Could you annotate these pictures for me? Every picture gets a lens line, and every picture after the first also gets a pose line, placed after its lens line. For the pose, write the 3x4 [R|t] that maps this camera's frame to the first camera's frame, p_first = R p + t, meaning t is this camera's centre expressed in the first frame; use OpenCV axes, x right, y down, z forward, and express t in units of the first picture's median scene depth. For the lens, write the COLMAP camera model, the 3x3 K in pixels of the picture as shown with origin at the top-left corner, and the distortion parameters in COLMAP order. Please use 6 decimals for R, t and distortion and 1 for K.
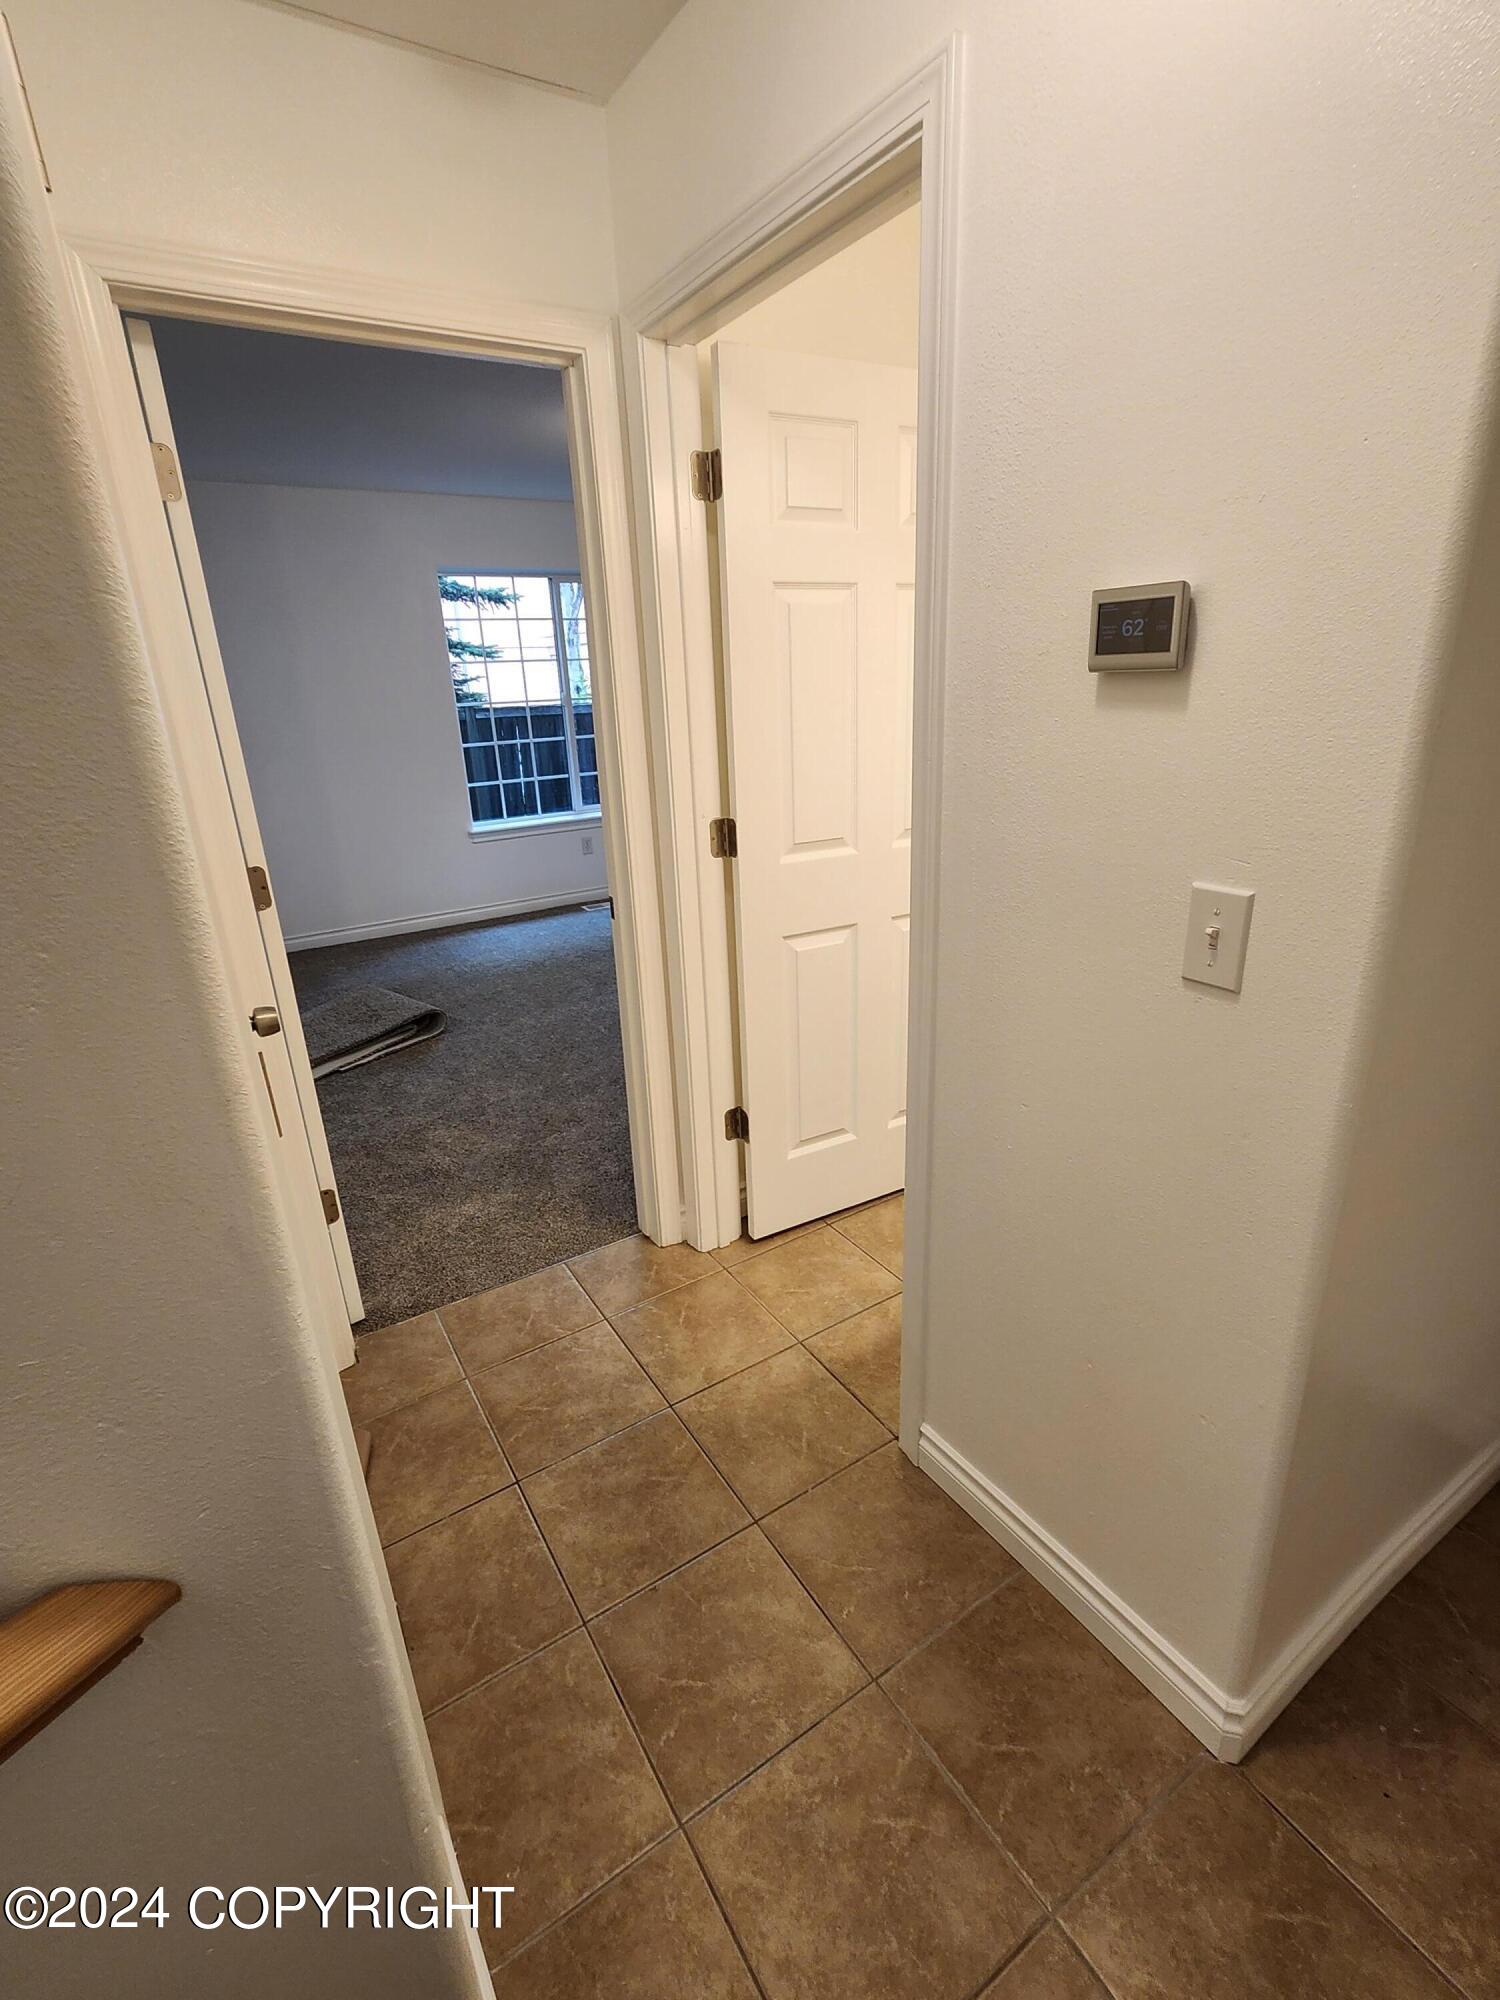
lens RADIAL K [[908.4, 0, 750.6], [0, 908.4, 997.5], [0, 0, 1]] dist [-0.003583, 0.003204]
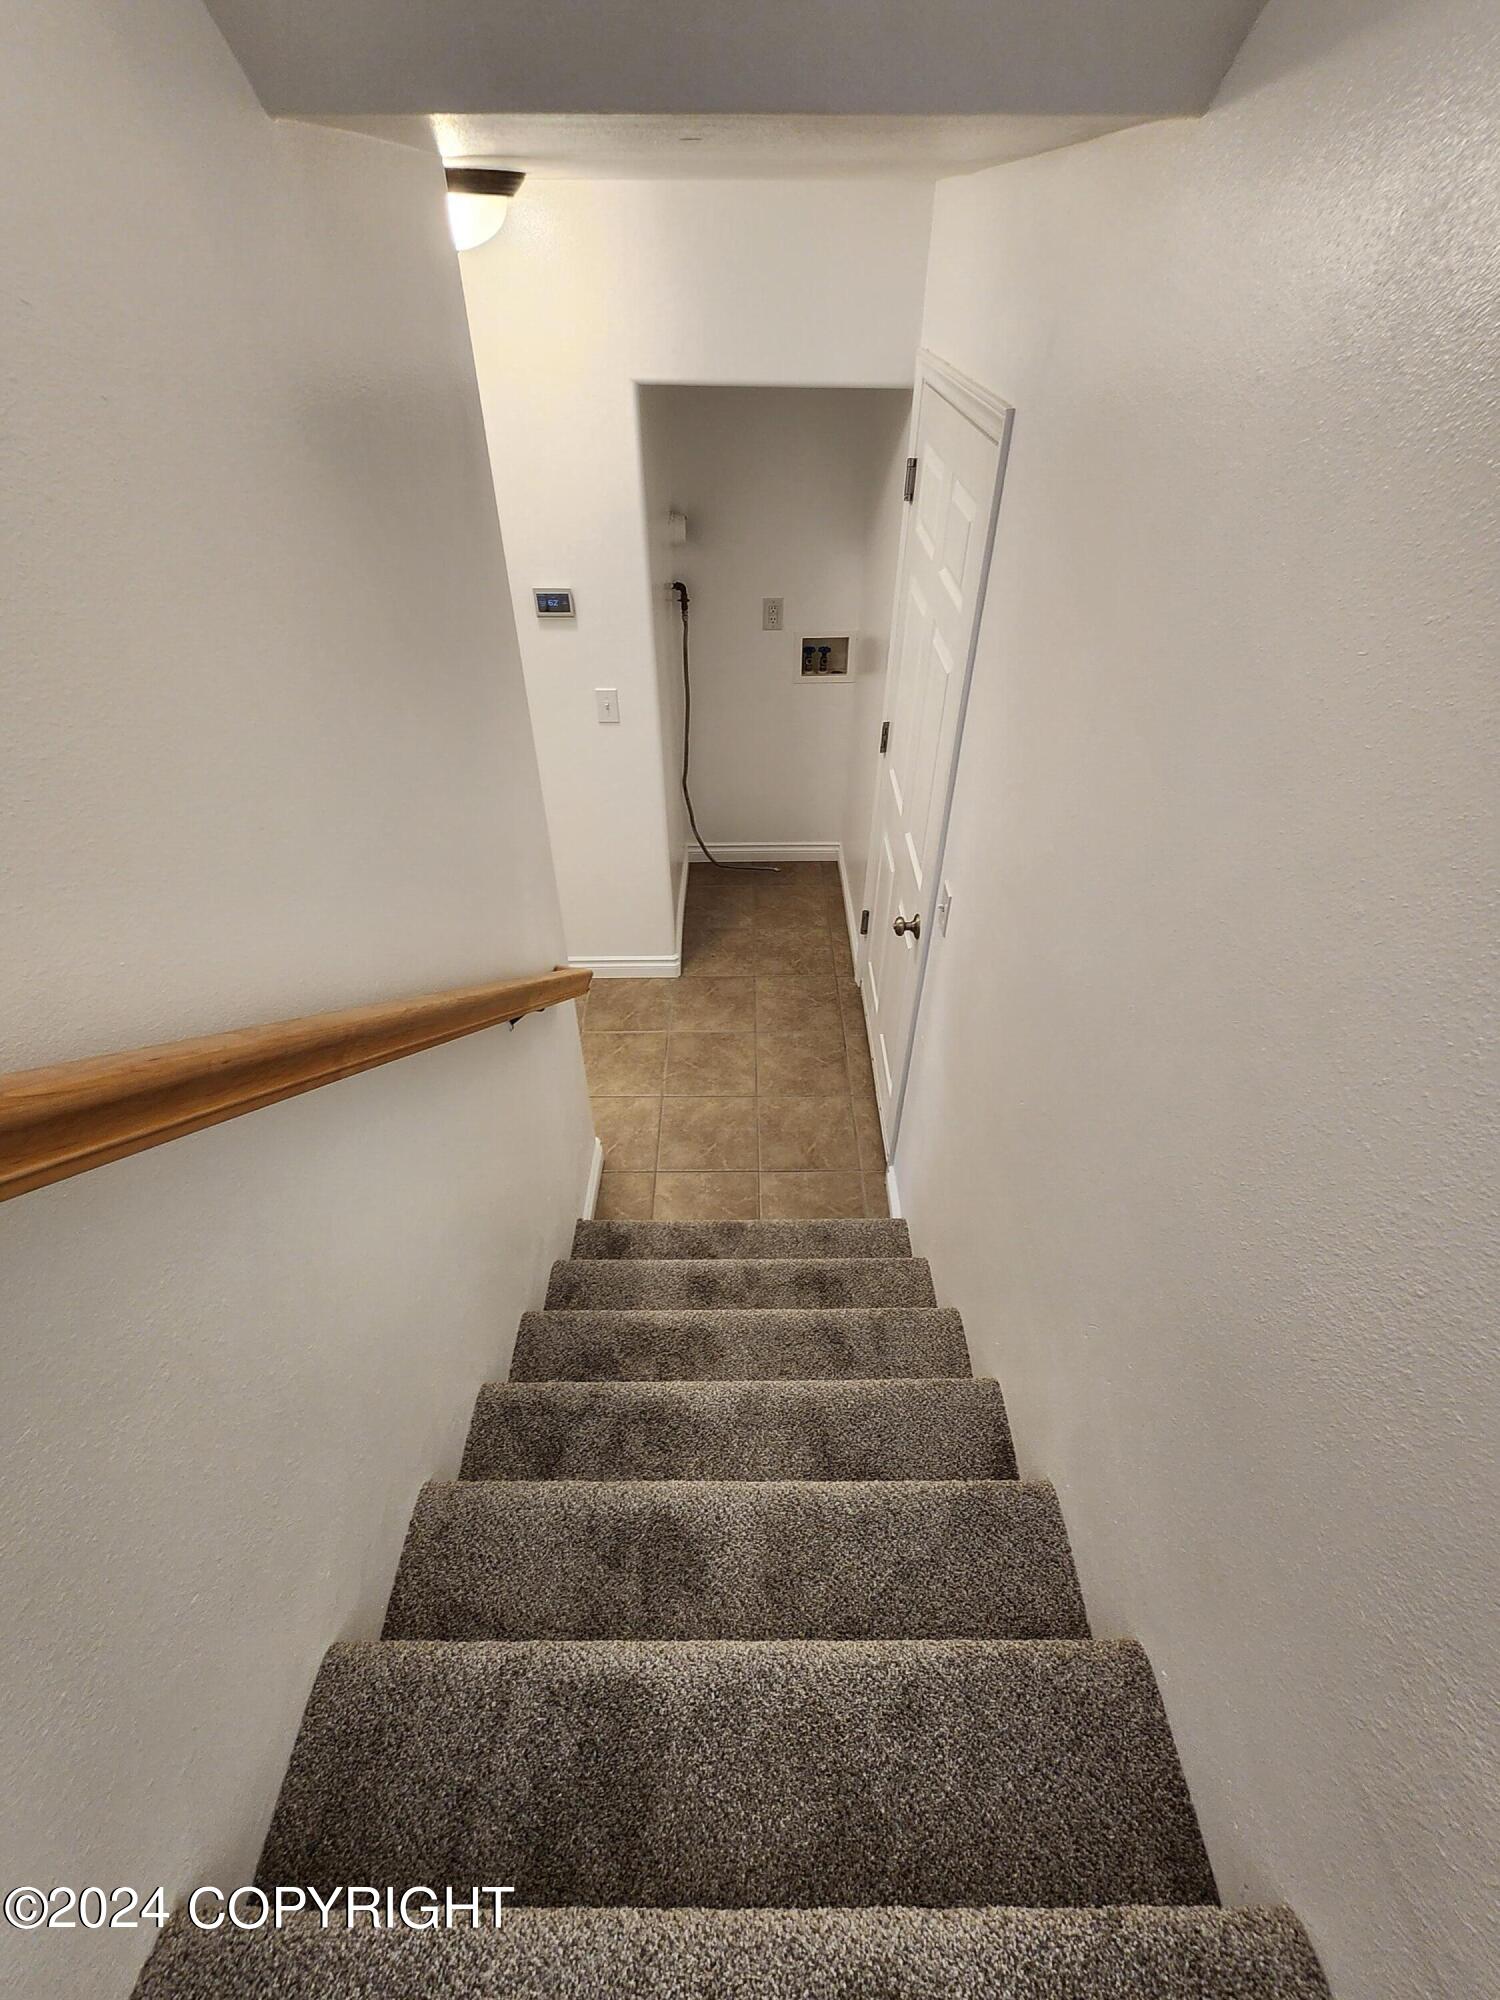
lens RADIAL K [[908.4, 0, 748.5], [0, 908.4, 1000.7], [0, 0, 1]] dist [-0.003583, 0.003204]
pose [[0.528624, -0.512532, 0.676659, -1.548562], [0.263384, 0.856834, 0.443242, -0.387002], [-0.806961, -0.056087, 0.587936, -1.035569]]
